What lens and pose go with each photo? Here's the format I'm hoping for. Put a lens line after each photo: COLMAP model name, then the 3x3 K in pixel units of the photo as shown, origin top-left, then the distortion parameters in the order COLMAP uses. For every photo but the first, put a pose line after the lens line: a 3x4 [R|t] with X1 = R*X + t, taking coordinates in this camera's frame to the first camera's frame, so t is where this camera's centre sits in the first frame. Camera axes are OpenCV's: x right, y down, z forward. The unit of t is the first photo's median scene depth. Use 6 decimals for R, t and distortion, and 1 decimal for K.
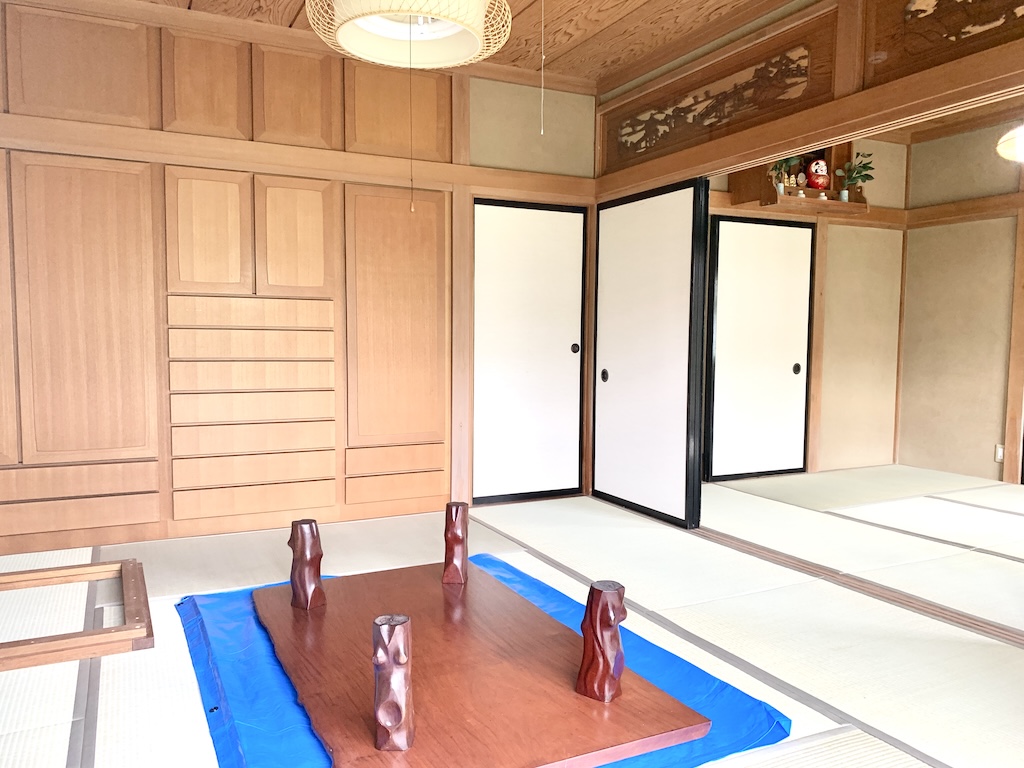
lens RADIAL K [[777.9, 0, 512.0], [0, 777.9, 384.0], [0, 0, 1]] dist [0.015098, -0.005304]
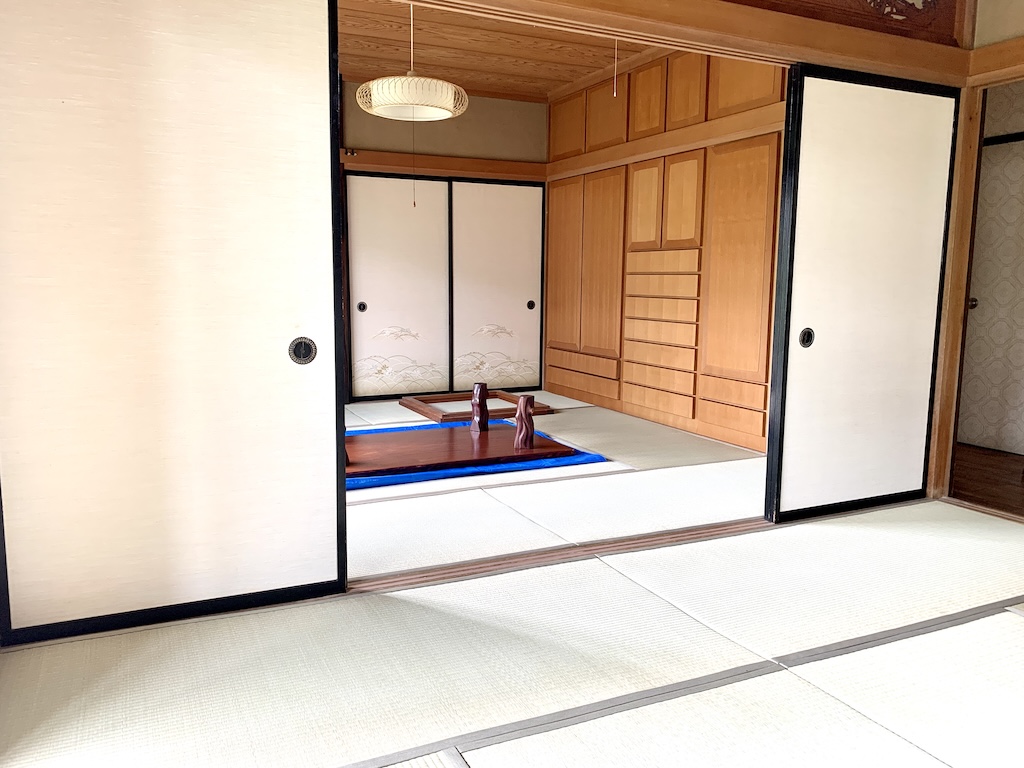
lens RADIAL K [[777.9, 0, 512.0], [0, 777.9, 384.0], [0, 0, 1]] dist [0.015098, -0.005304]
pose [[0.002203, 0.126605, -0.991951, 1.081421], [-0.063939, 0.989941, 0.126207, -0.036881], [0.997951, 0.063147, 0.010275, 0.774031]]
